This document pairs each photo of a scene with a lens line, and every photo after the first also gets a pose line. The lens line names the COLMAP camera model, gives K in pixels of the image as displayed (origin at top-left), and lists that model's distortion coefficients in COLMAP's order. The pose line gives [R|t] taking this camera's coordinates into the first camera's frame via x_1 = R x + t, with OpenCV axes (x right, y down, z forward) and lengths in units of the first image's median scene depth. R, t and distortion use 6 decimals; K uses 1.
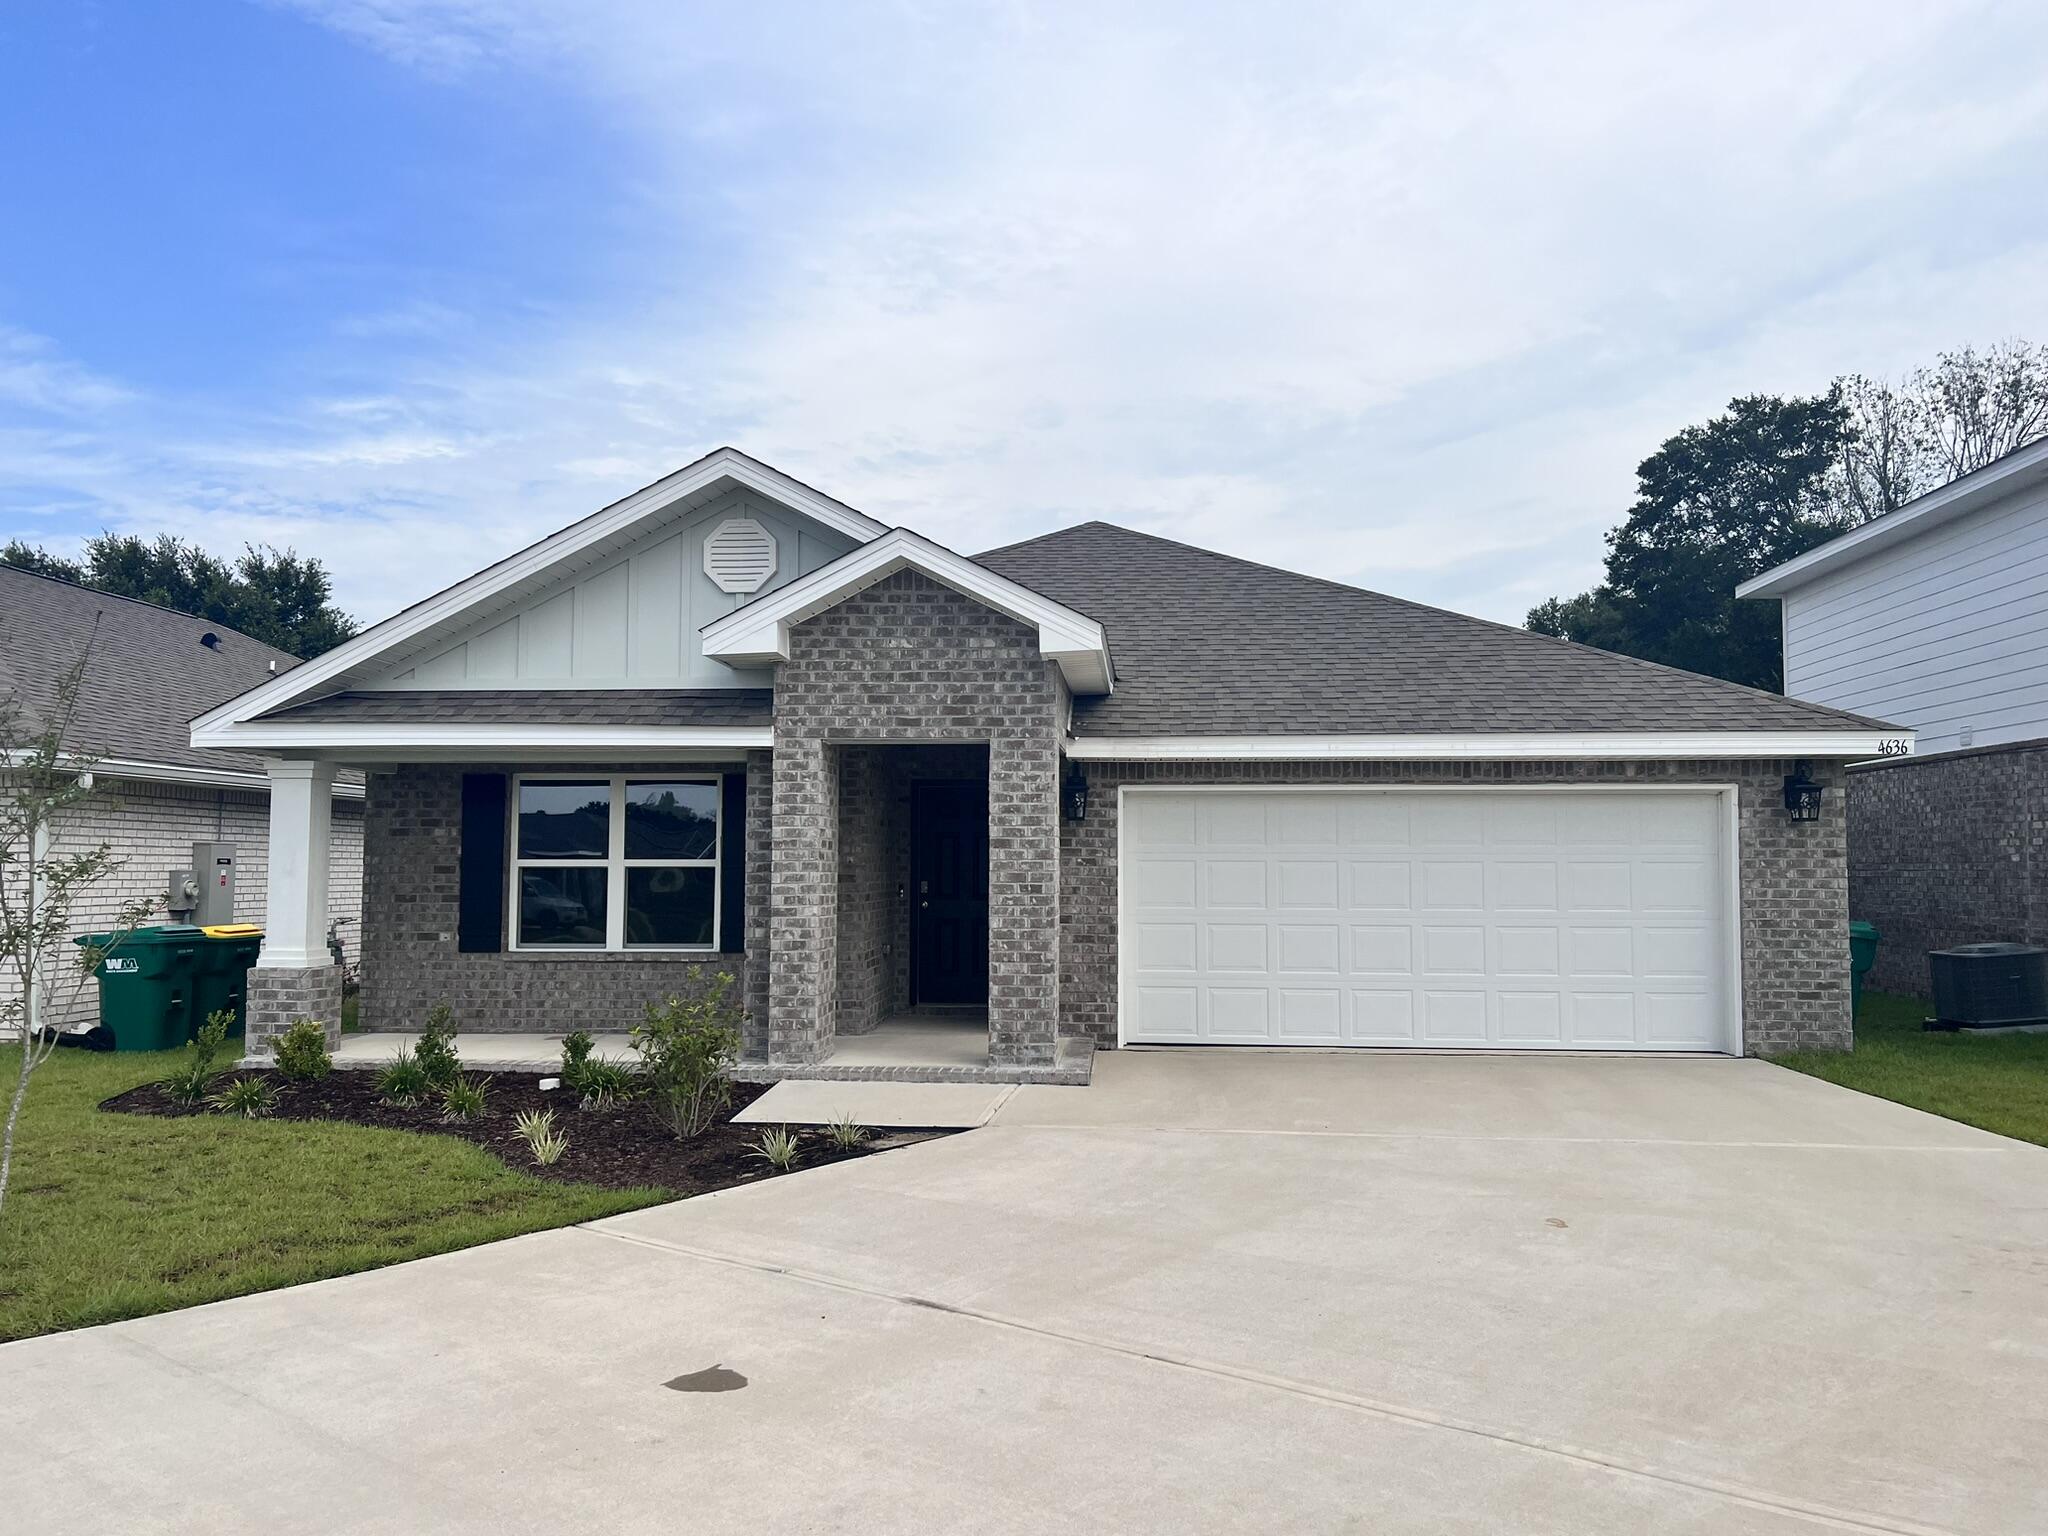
lens RADIAL K [[1549.9, 0, 1030.8], [0, 1549.9, 783.6], [0, 0, 1]] dist [0.077067, -0.099310]
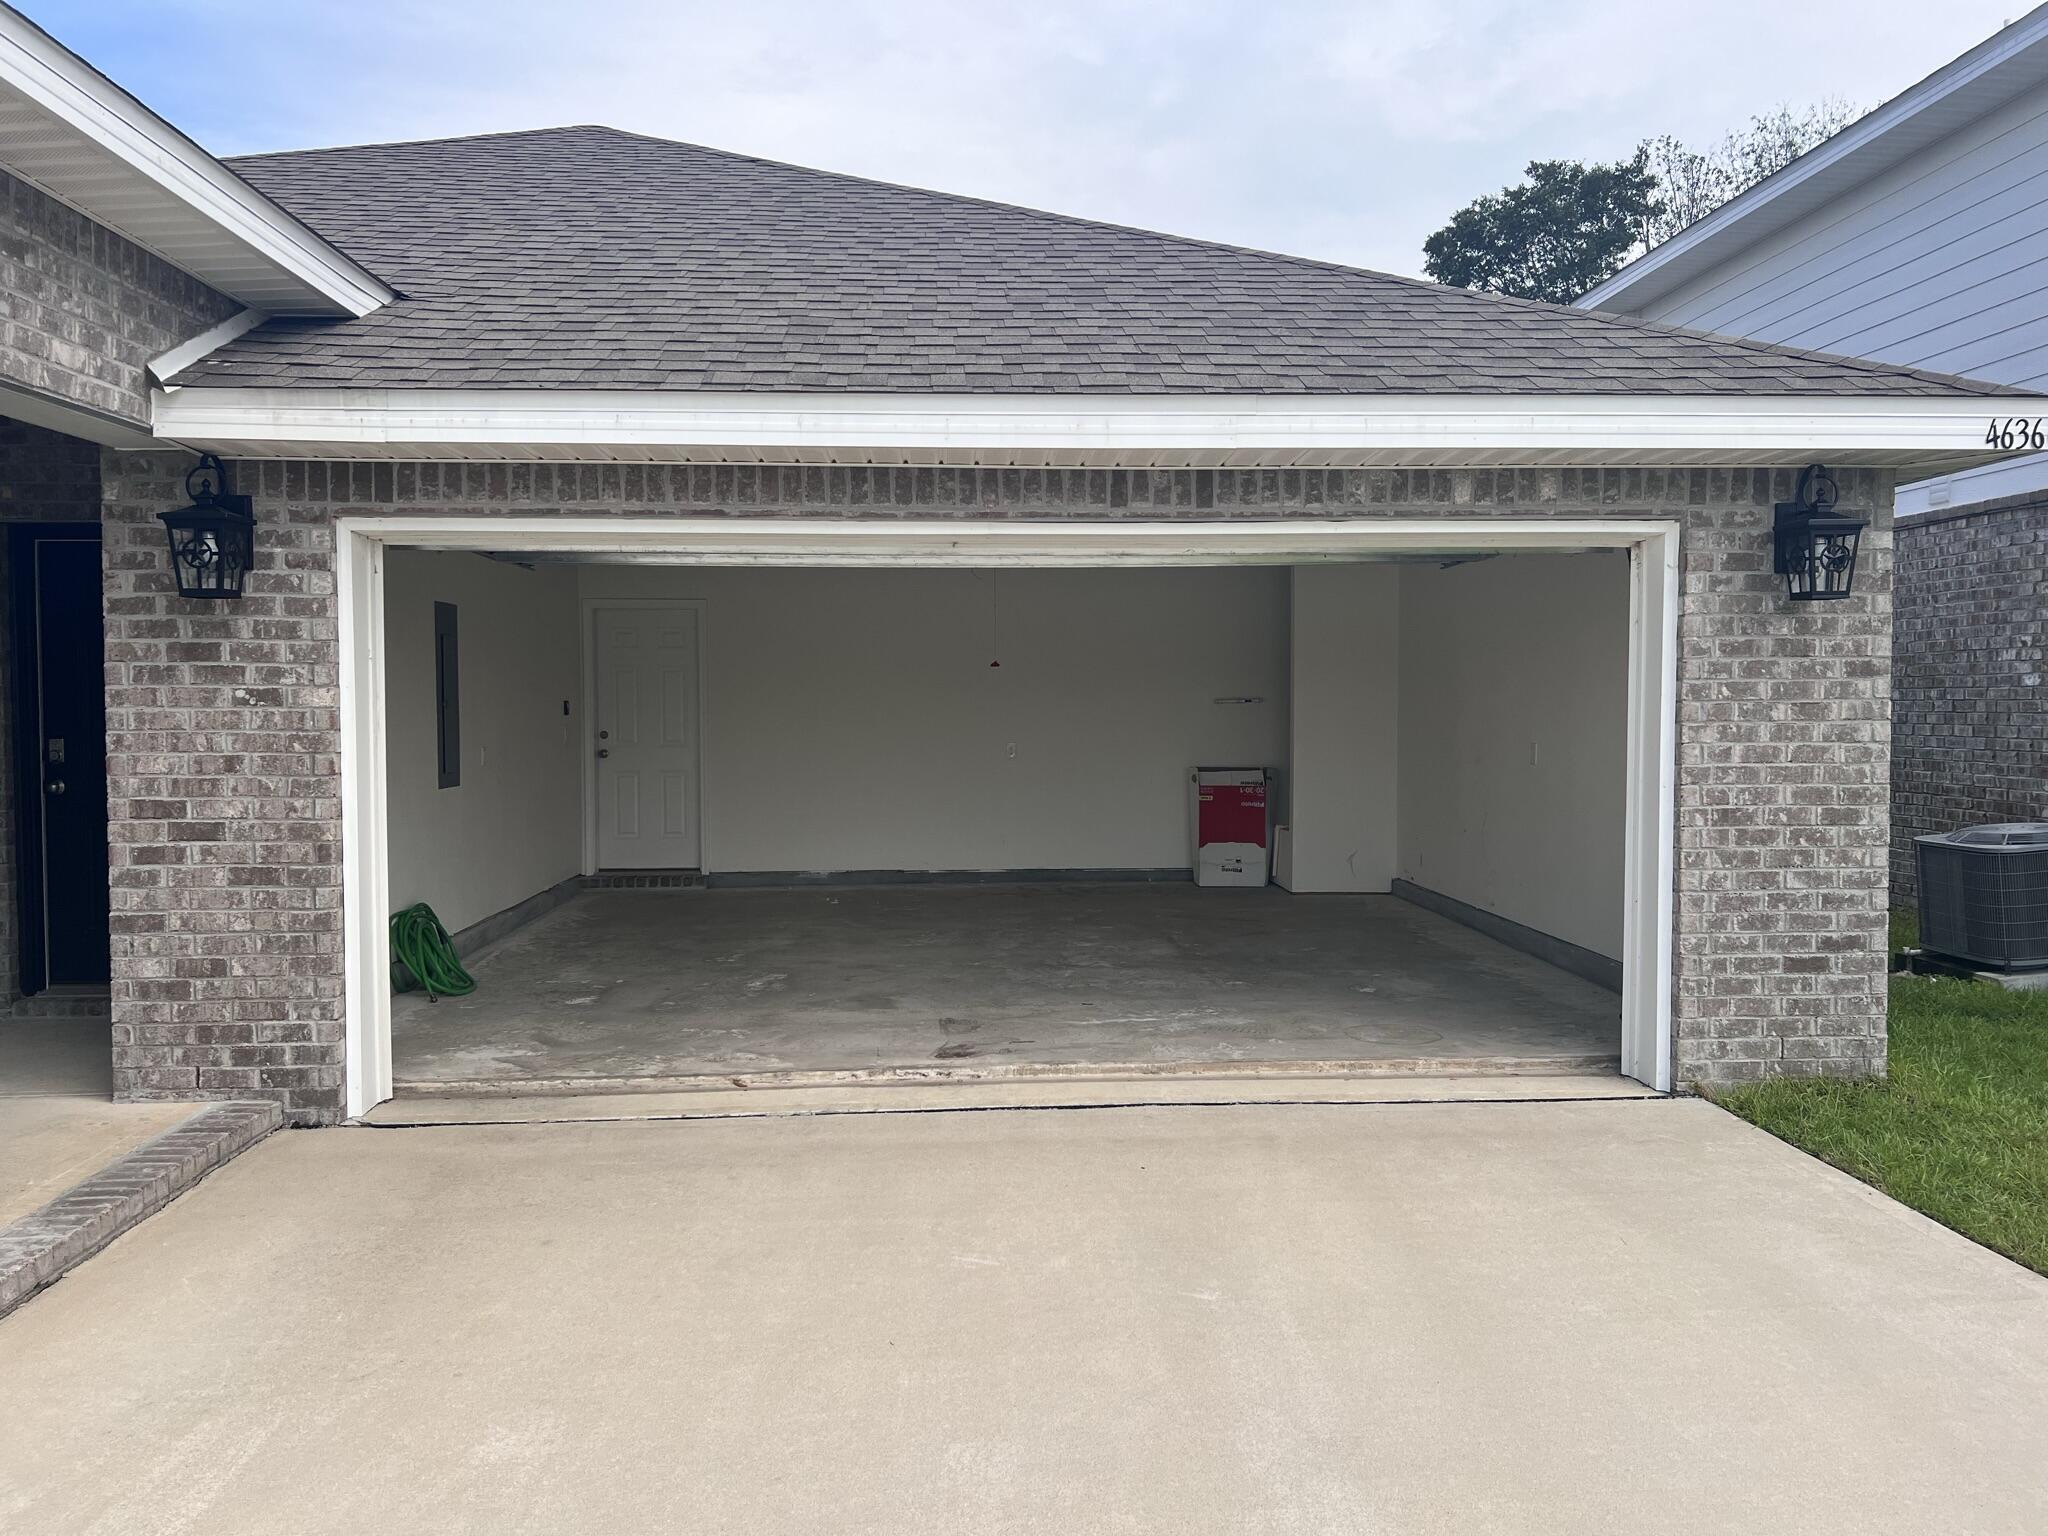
lens RADIAL K [[1549.9, 0, 1030.8], [0, 1549.9, 783.6], [0, 0, 1]] dist [0.077067, -0.099310]
pose [[0.990822, -0.013098, 0.134536, 0.192820], [-0.001235, 0.994375, 0.105910, 0.028727], [-0.135166, -0.105105, 0.985233, 0.553275]]
